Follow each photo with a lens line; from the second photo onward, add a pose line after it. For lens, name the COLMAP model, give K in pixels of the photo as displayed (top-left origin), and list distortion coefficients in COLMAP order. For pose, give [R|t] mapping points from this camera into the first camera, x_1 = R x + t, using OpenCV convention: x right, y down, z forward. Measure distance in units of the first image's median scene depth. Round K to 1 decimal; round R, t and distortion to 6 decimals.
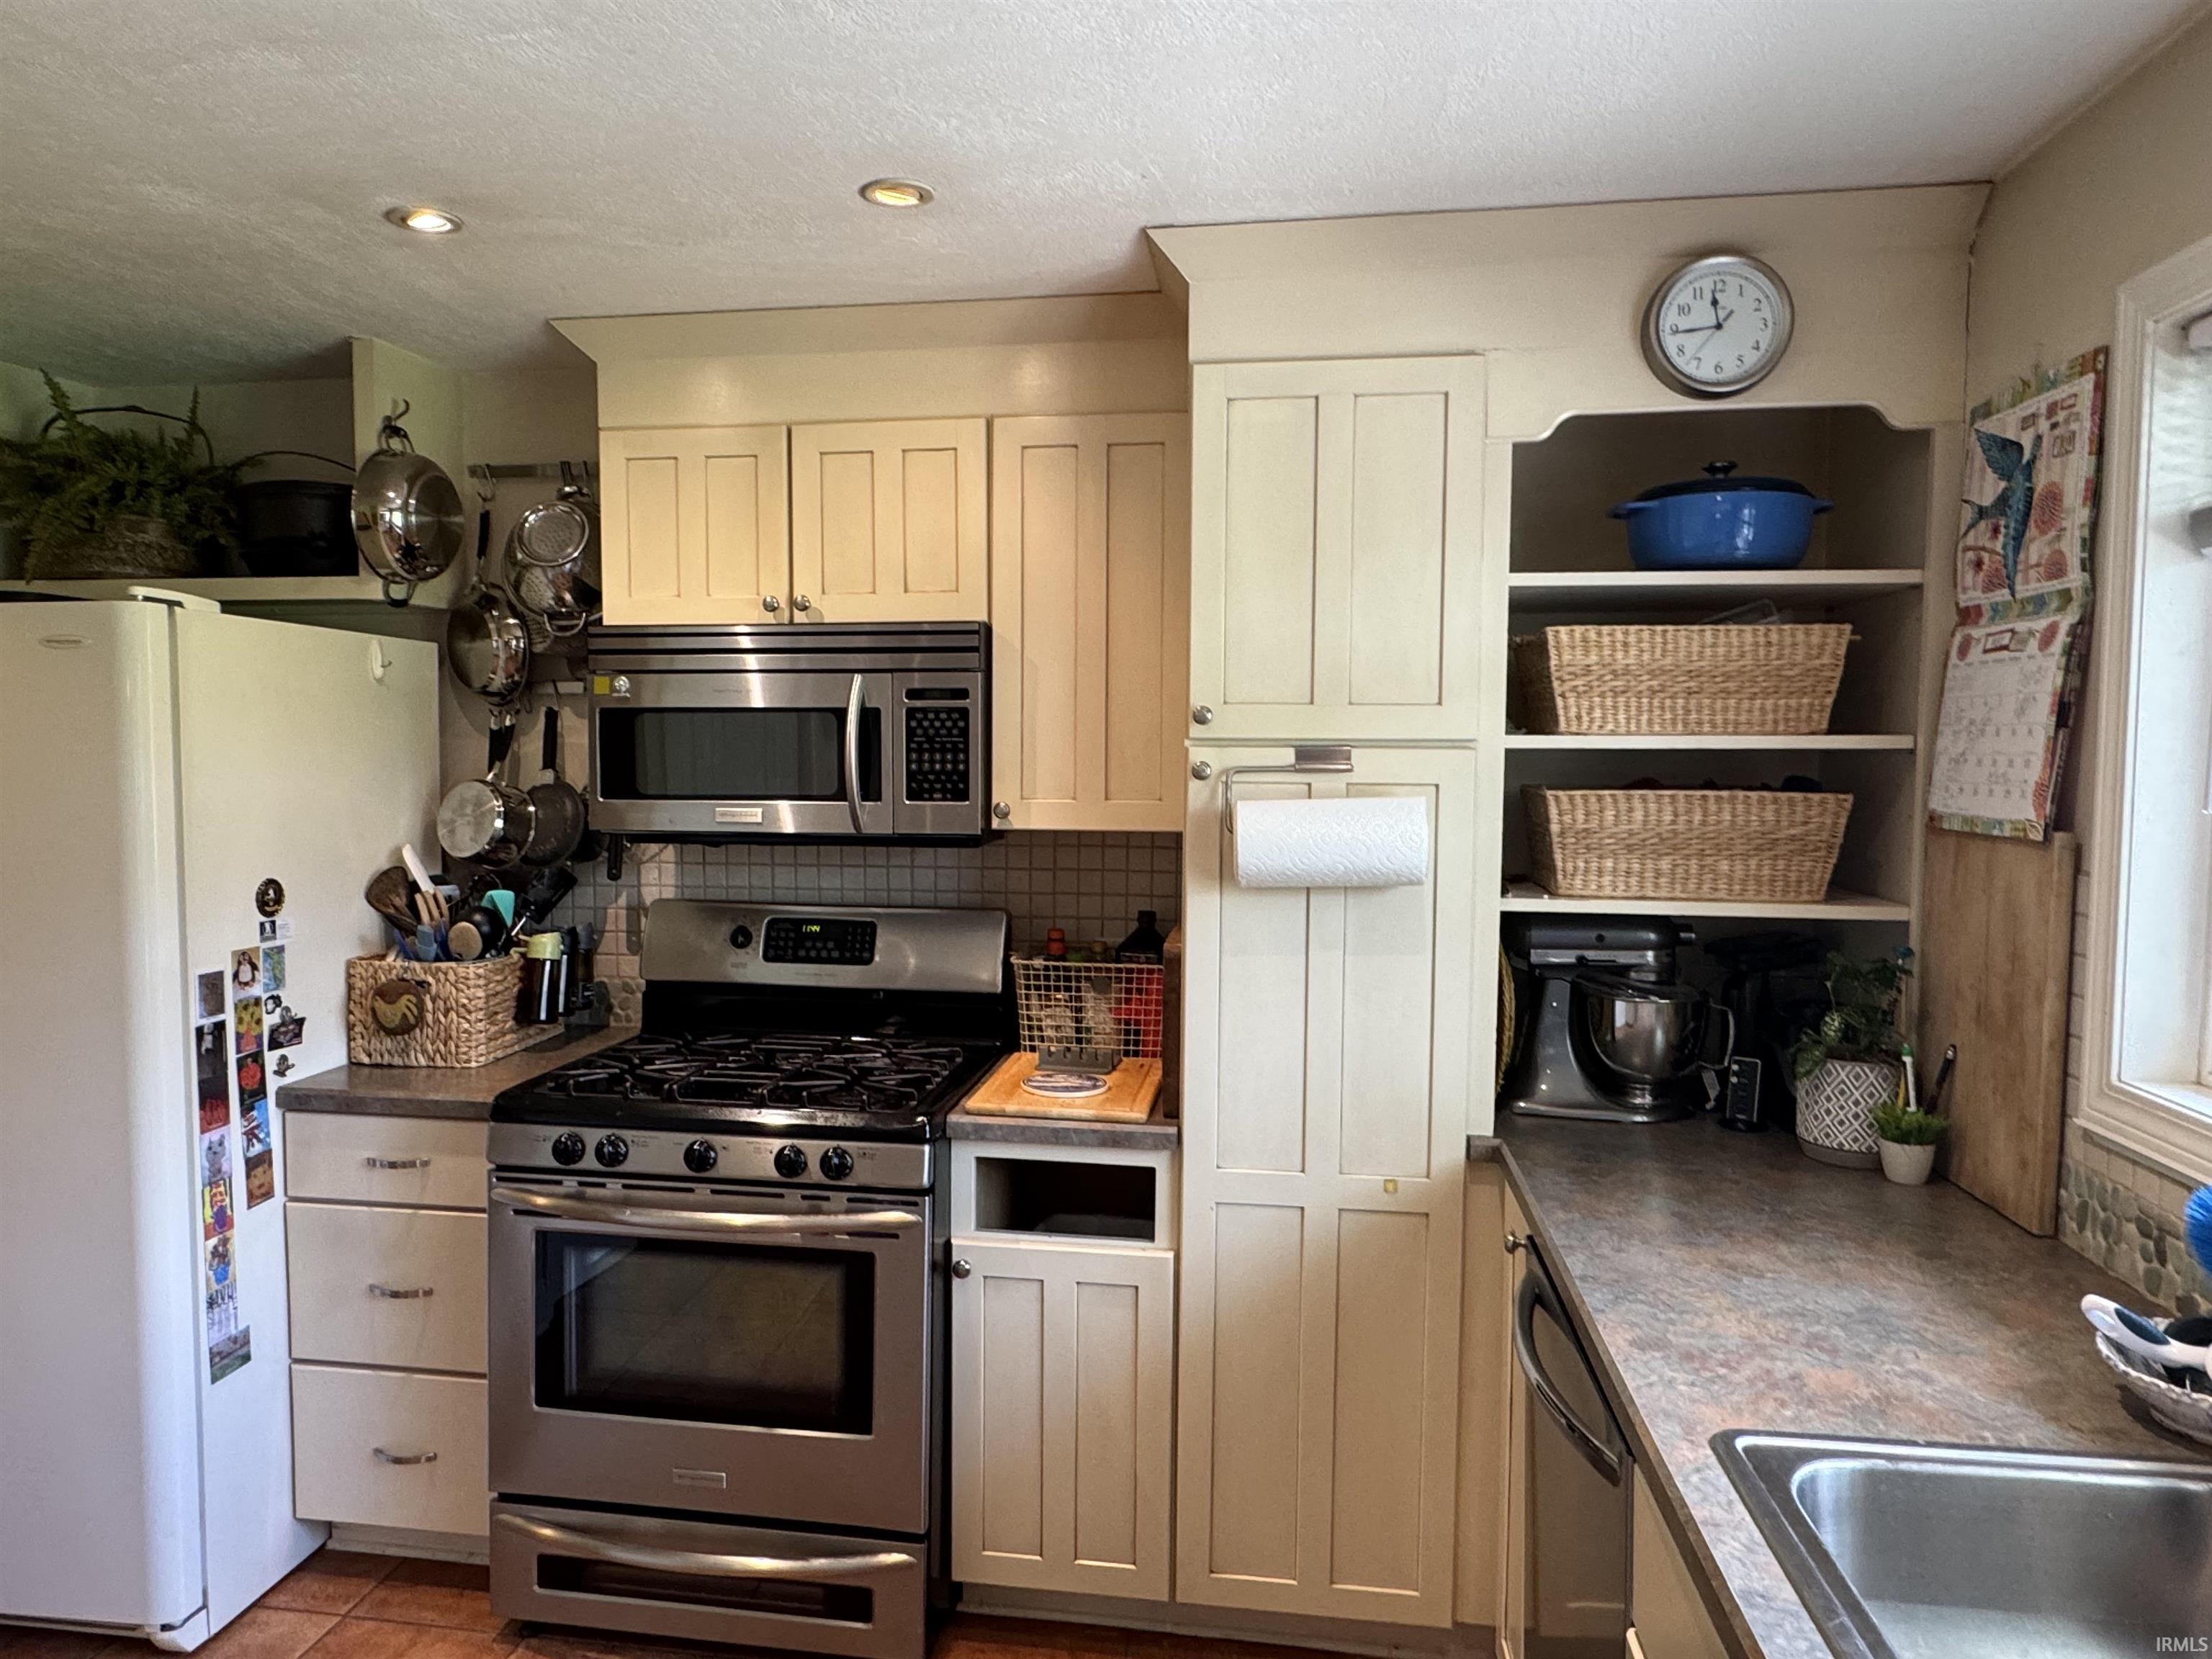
lens RADIAL K [[1410.8, 0, 1088.0], [0, 1410.8, 828.1], [0, 0, 1]] dist [0.000908, 0.001629]
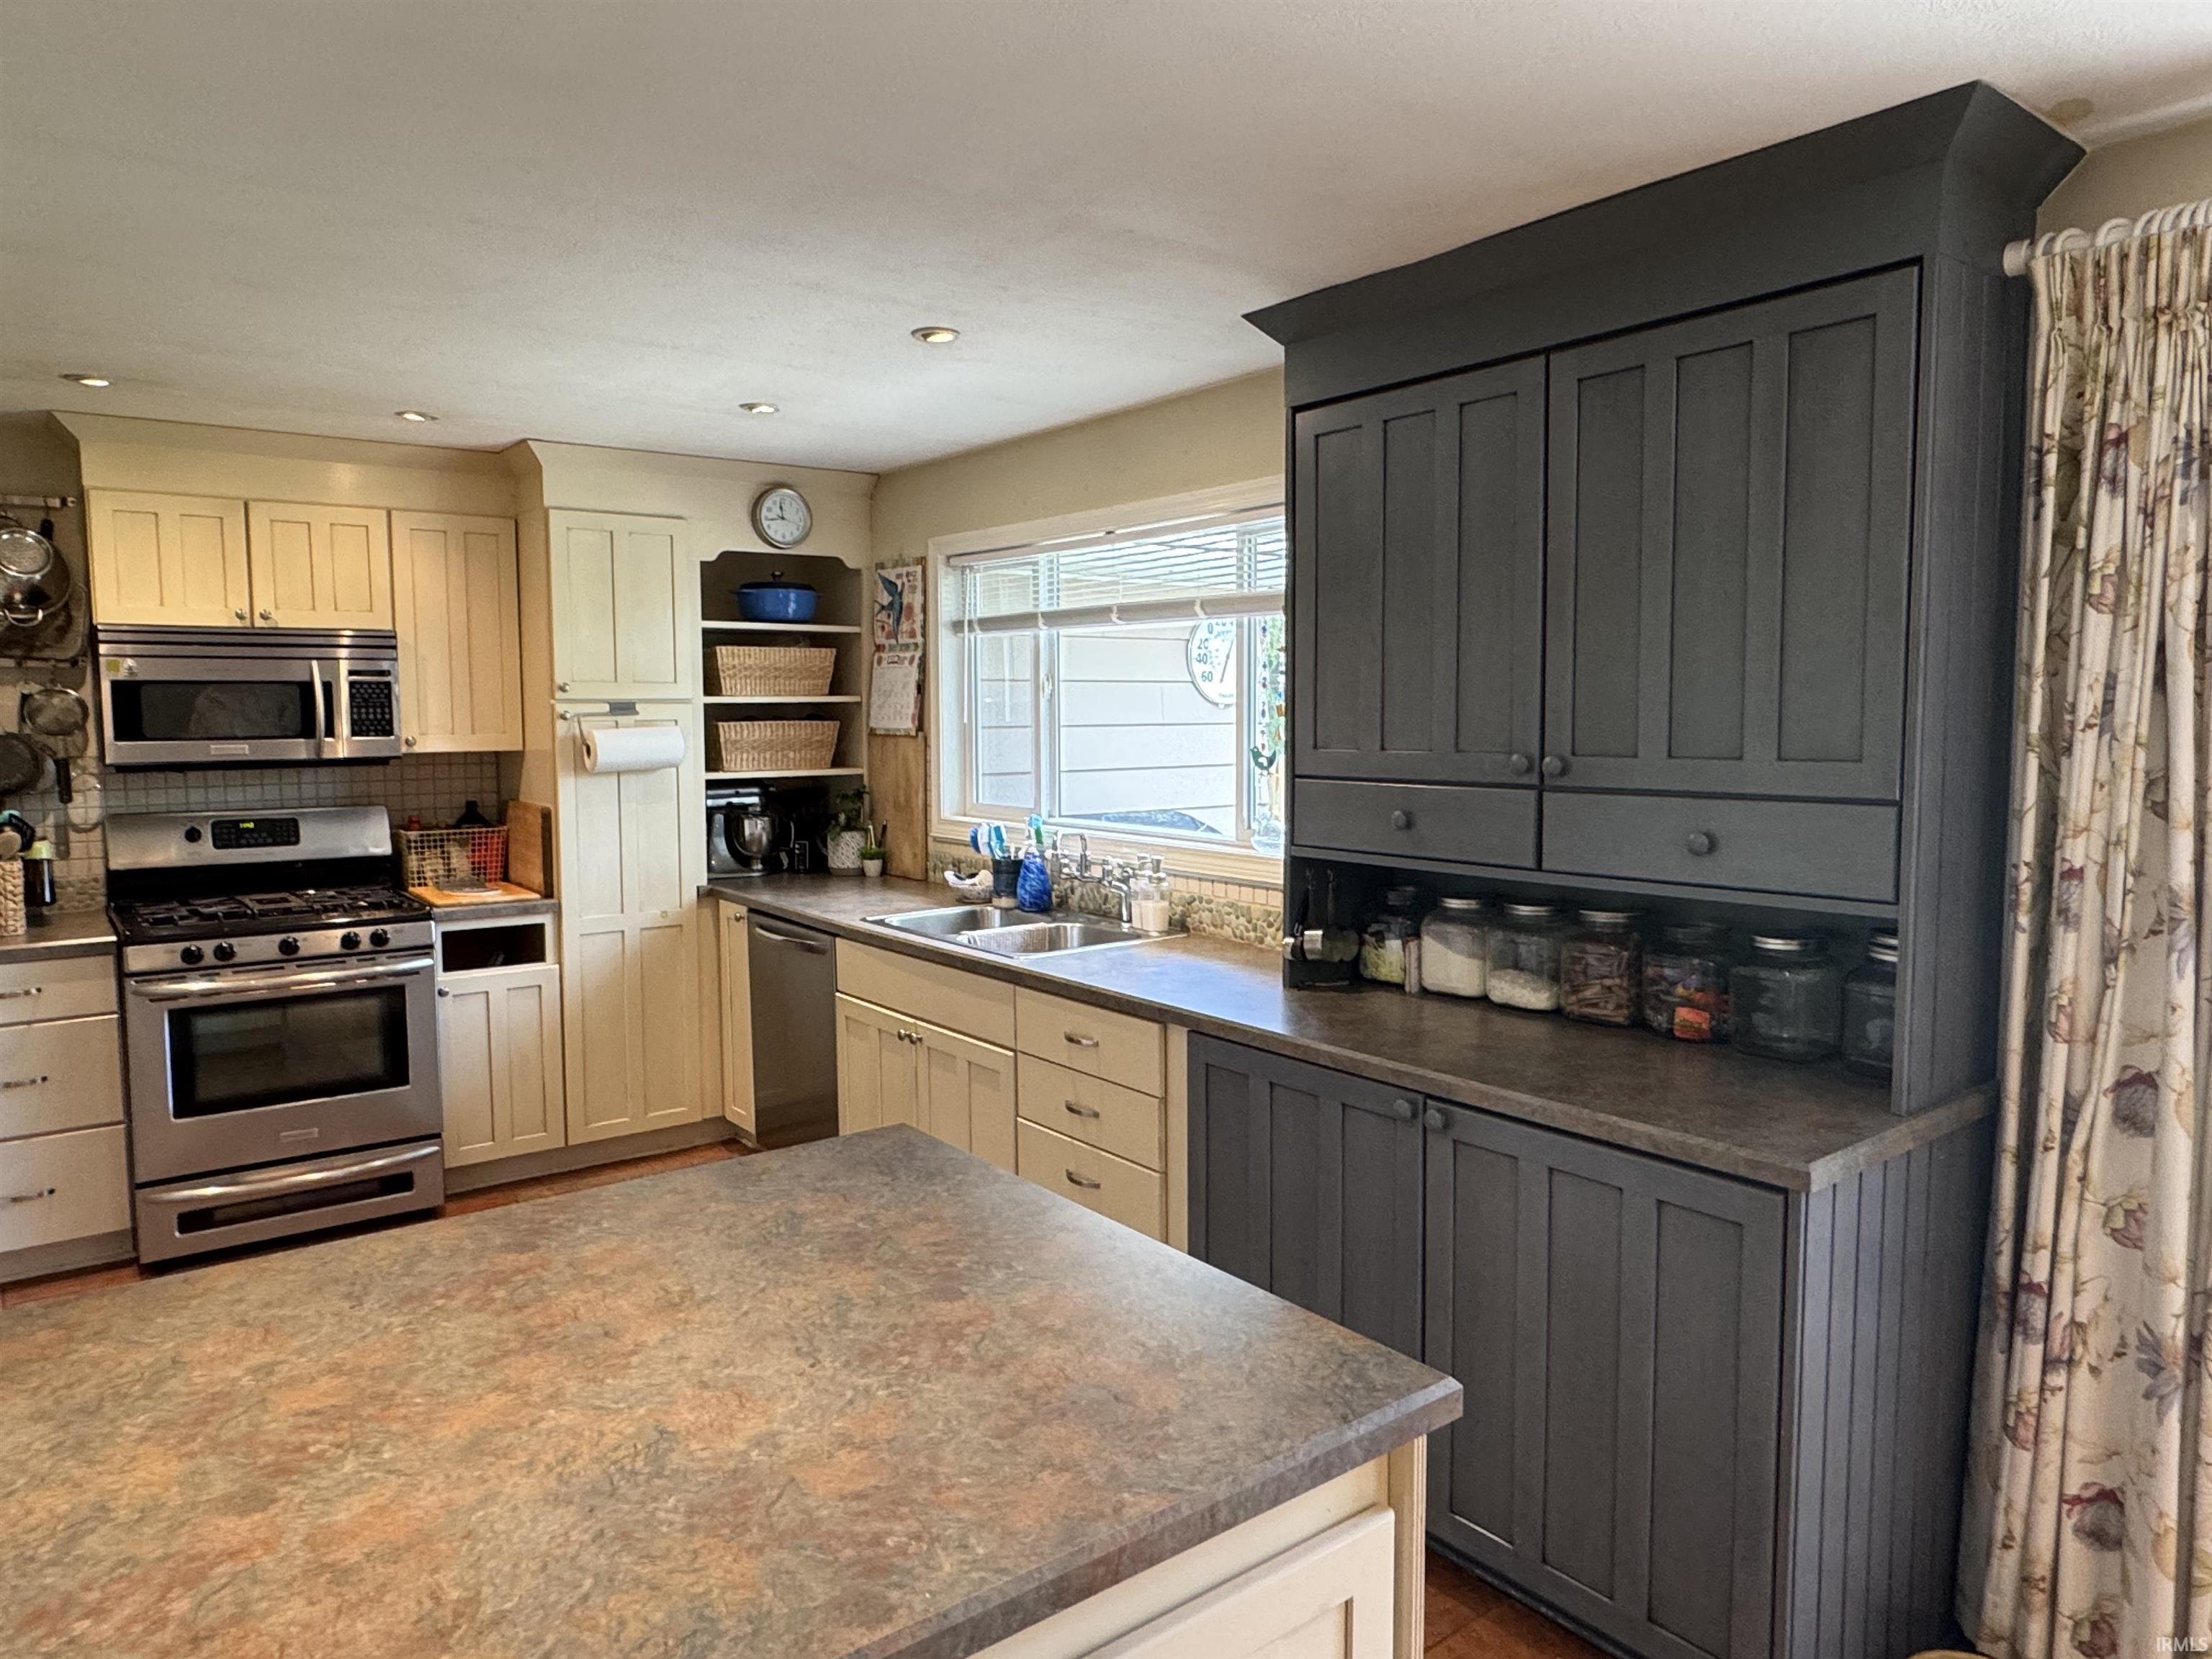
lens RADIAL K [[1410.8, 0, 1095.7], [0, 1410.8, 824.9], [0, 0, 1]] dist [0.000908, 0.001629]
pose [[0.694416, -0.070378, 0.716124, -0.791606], [0.047241, 0.997517, 0.052223, 0.042134], [-0.718021, -0.002434, 0.696017, -0.869205]]
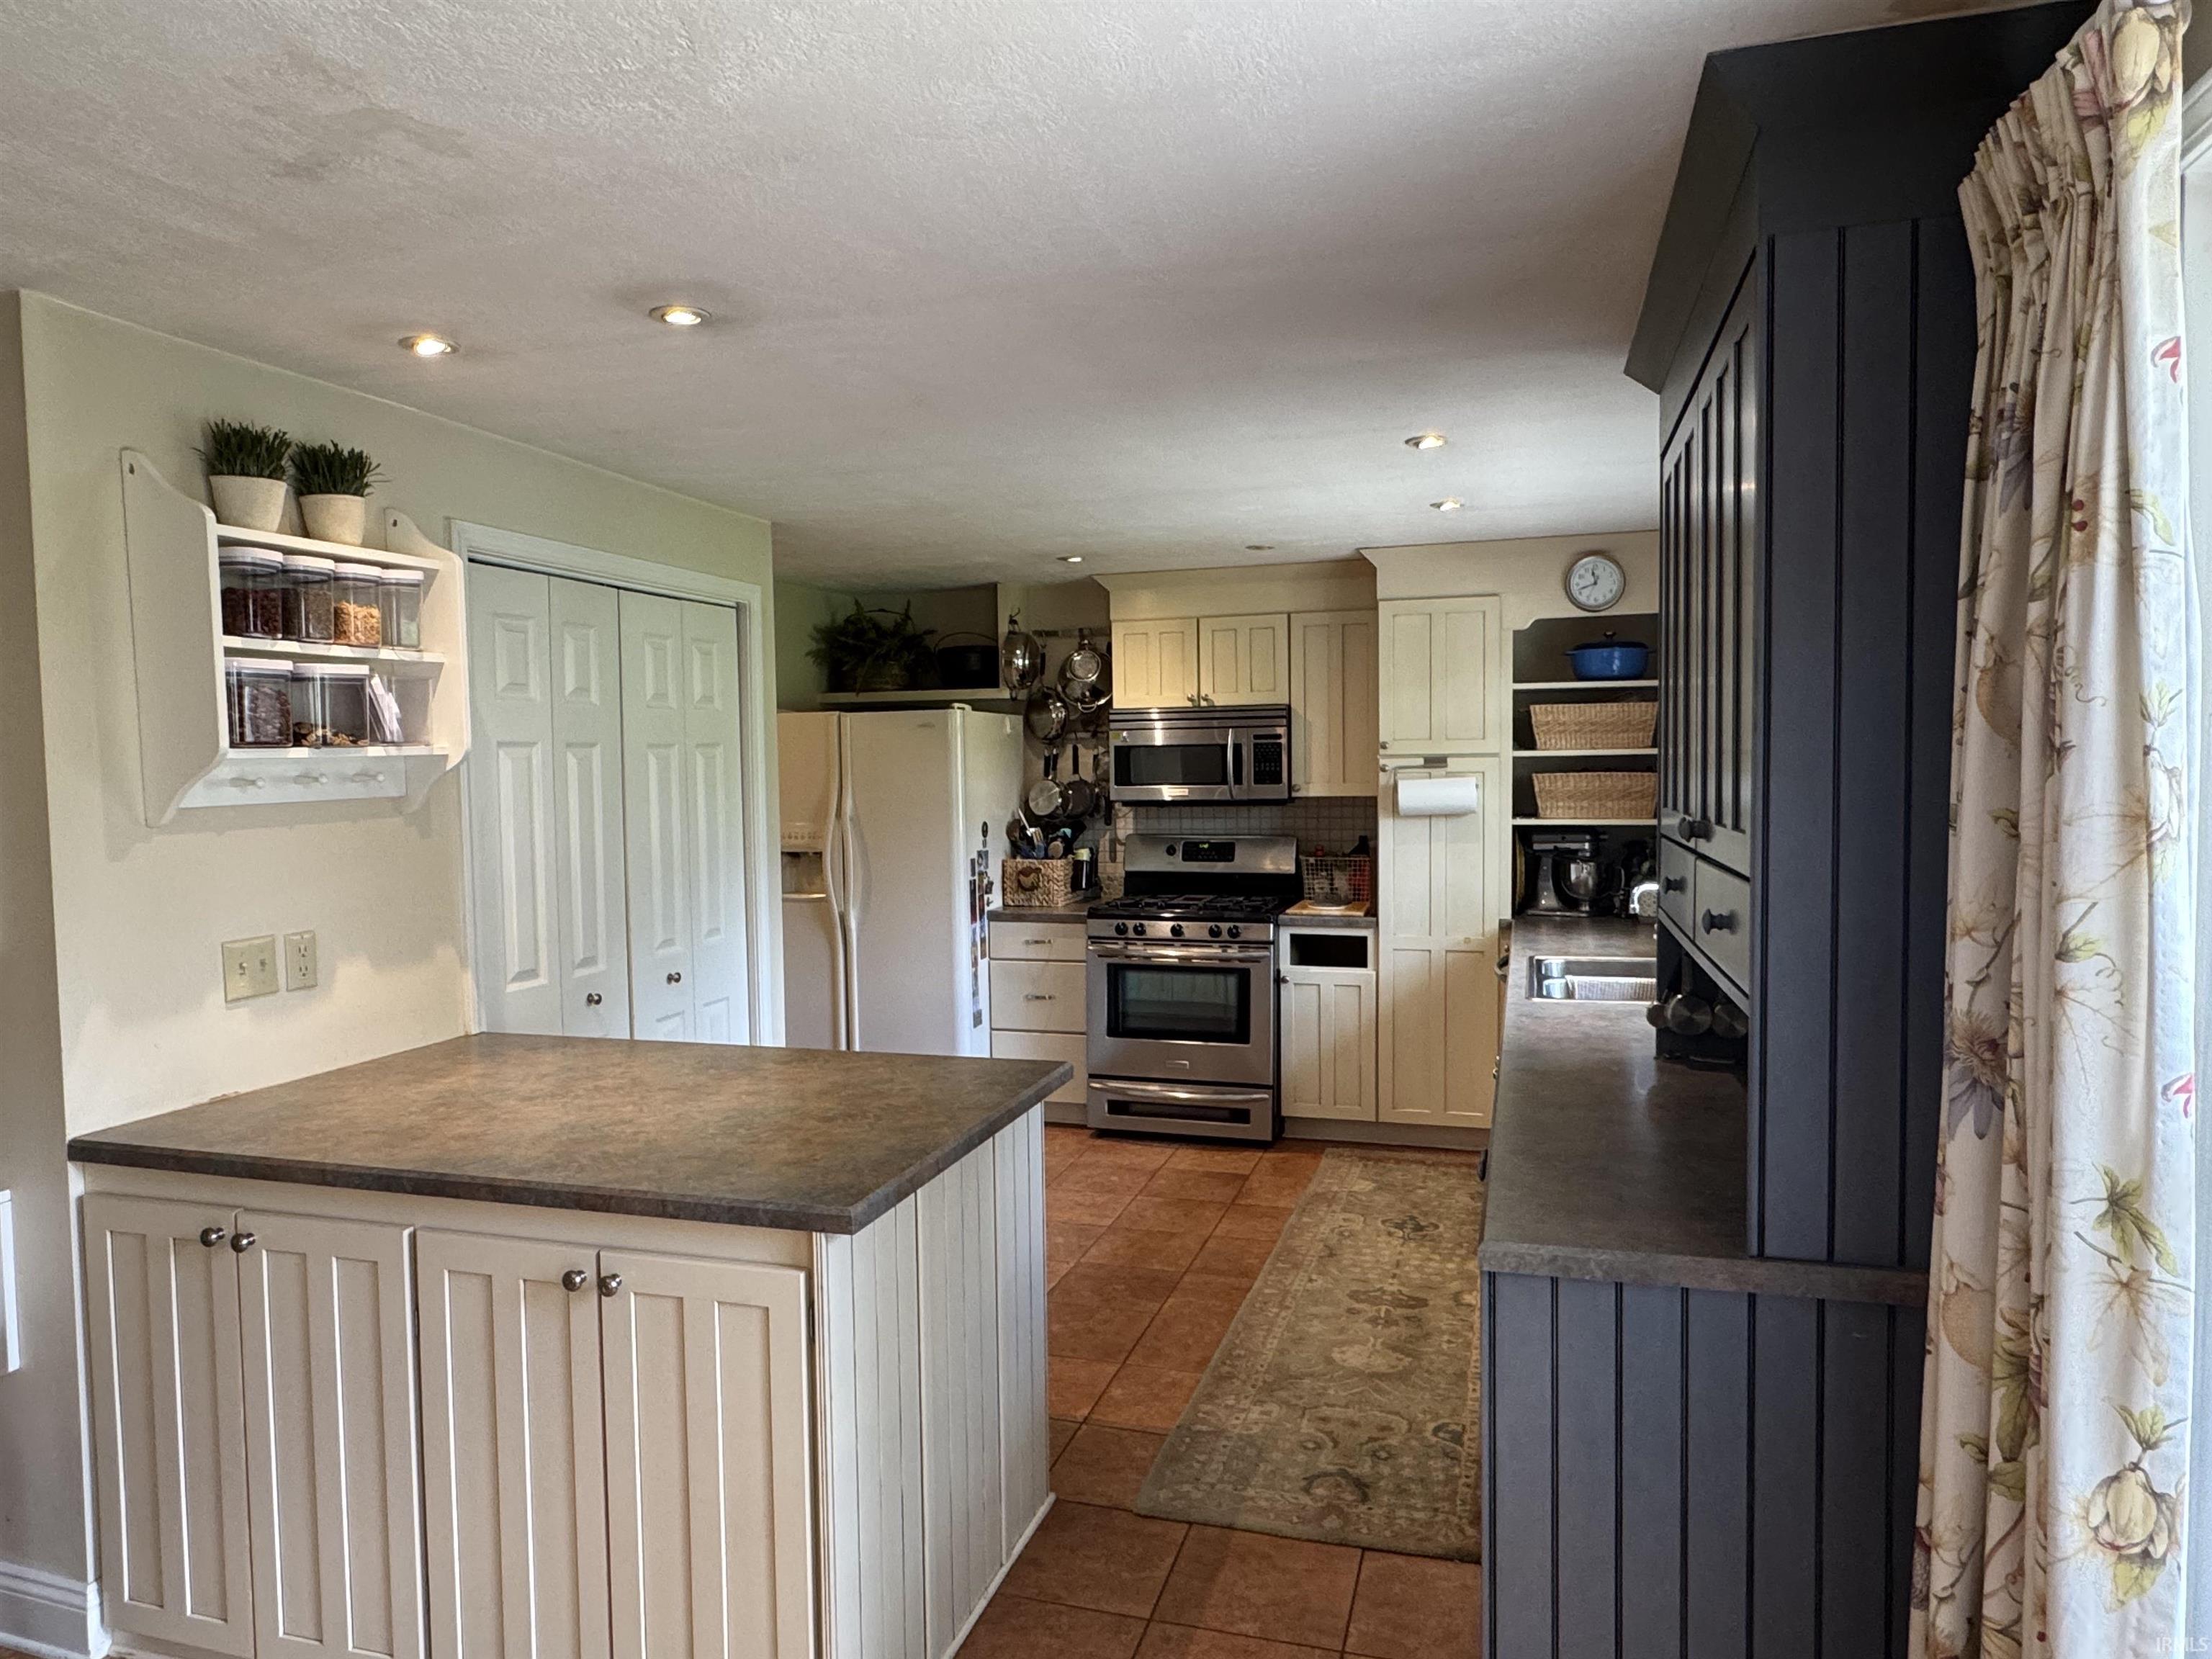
lens RADIAL K [[1410.8, 0, 1098.3], [0, 1410.8, 832.7], [0, 0, 1]] dist [0.000908, 0.001629]
pose [[0.989352, -0.011971, -0.145050, -0.052658], [0.011457, 0.999925, -0.004380, 0.071716], [0.145091, 0.002672, 0.989415, -1.398198]]
